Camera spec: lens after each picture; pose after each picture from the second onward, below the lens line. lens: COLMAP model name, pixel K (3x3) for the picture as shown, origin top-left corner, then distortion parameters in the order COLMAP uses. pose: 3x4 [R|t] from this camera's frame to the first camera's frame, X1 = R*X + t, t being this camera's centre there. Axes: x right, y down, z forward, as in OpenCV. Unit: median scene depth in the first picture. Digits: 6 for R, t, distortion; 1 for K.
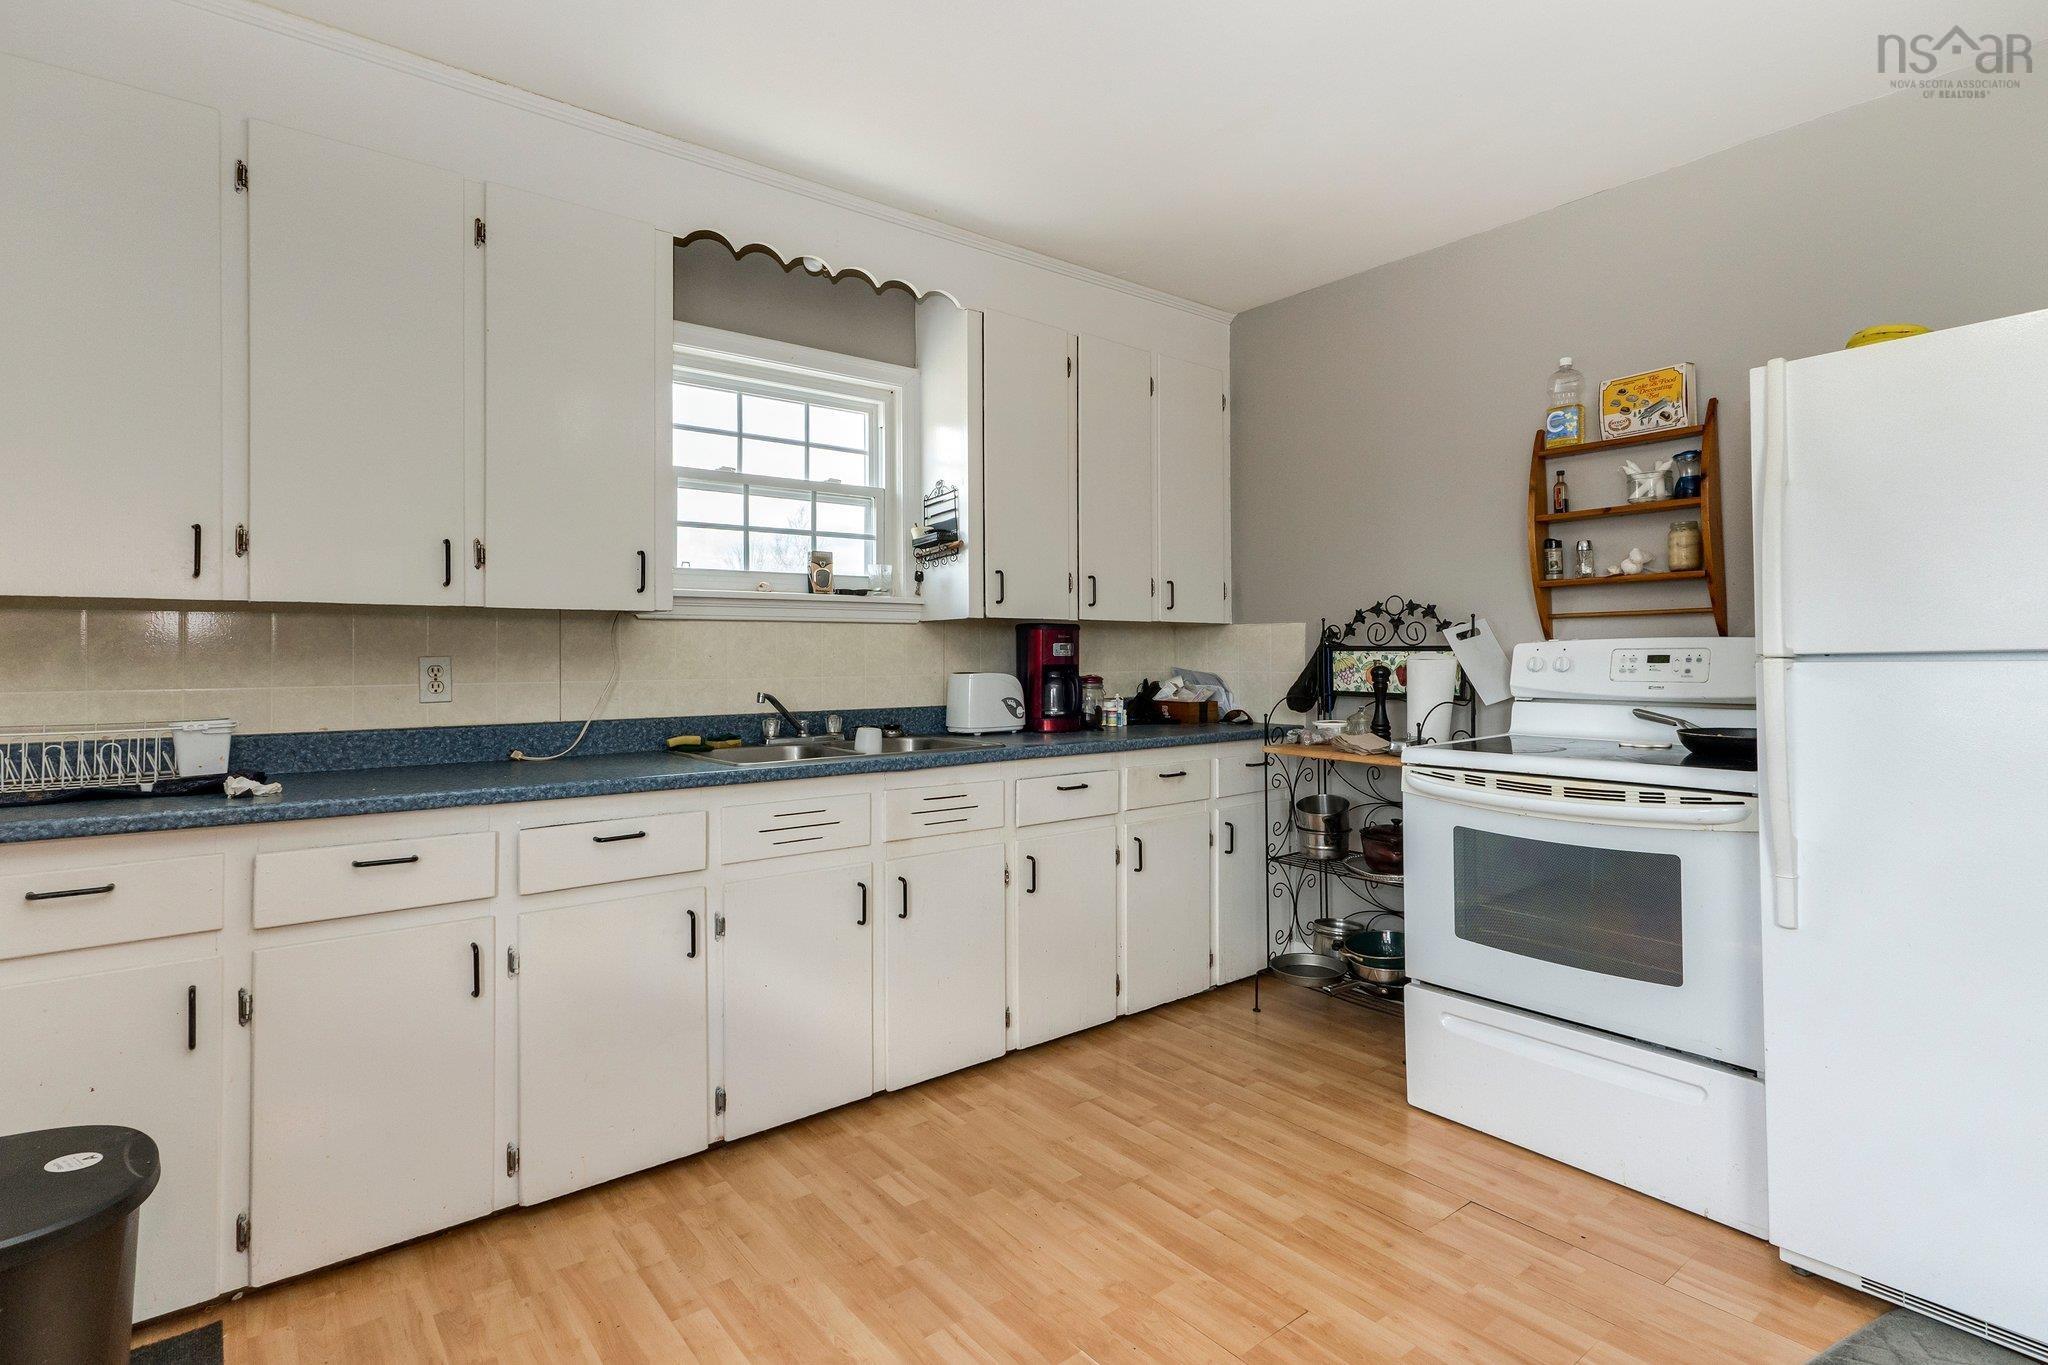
lens RADIAL K [[1003.8, 0, 1020.9], [0, 1003.8, 654.8], [0, 0, 1]] dist [0.001645, 0.000327]
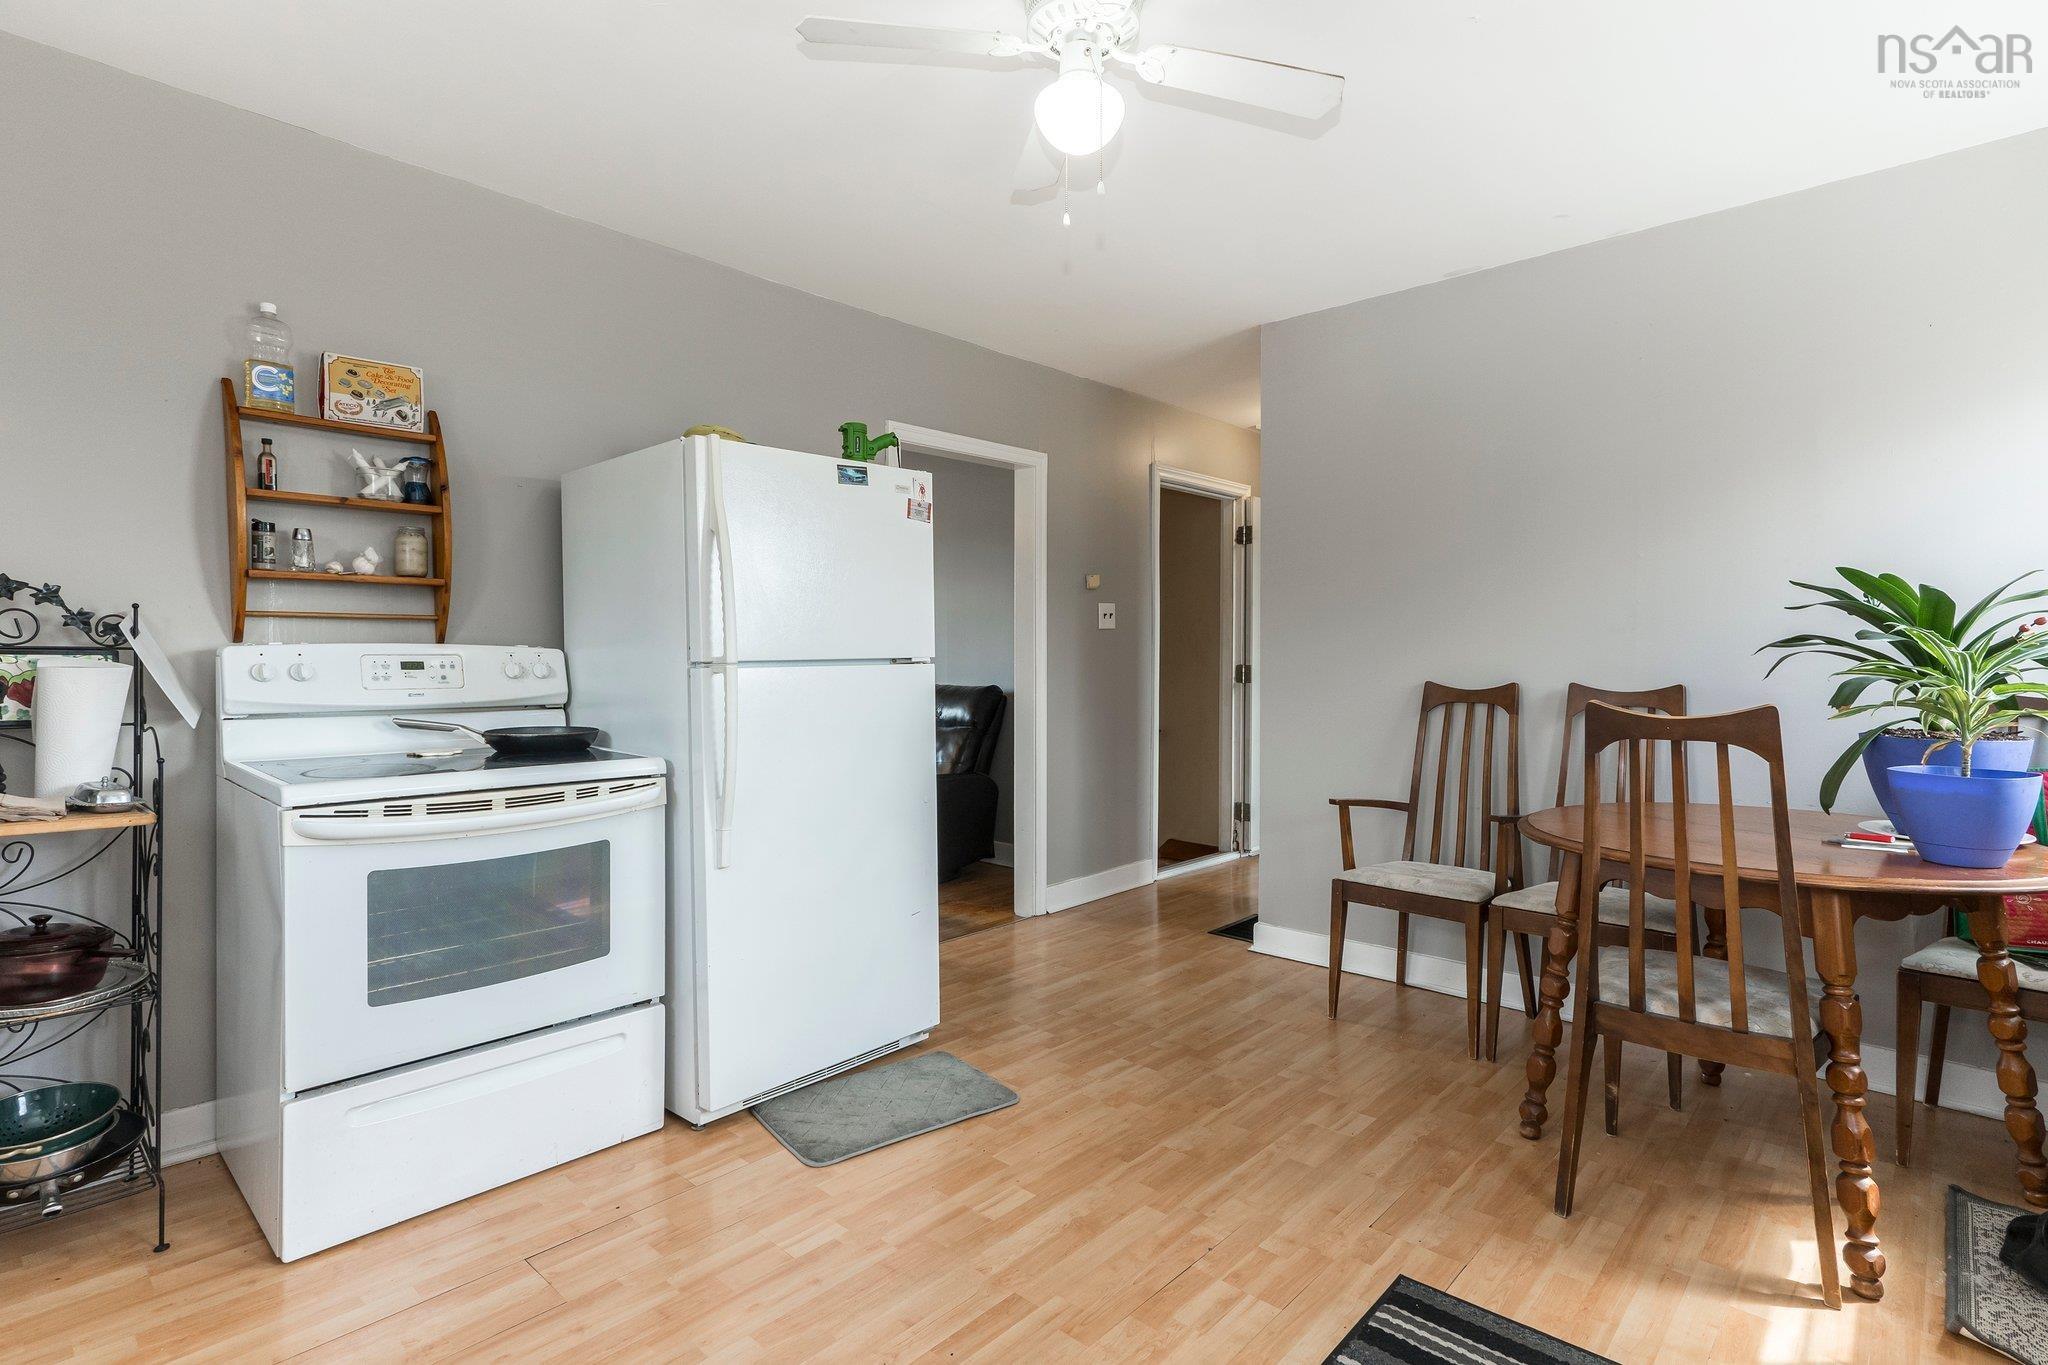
lens RADIAL K [[997.9, 0, 1024.0], [0, 997.9, 682.5], [0, 0, 1]] dist [-0.002880, 0.000091]
pose [[-0.151754, -0.018251, 0.988250, -0.403543], [-0.001905, 0.999833, 0.018173, 0.001725], [-0.988416, 0.000875, -0.151764, 0.549090]]
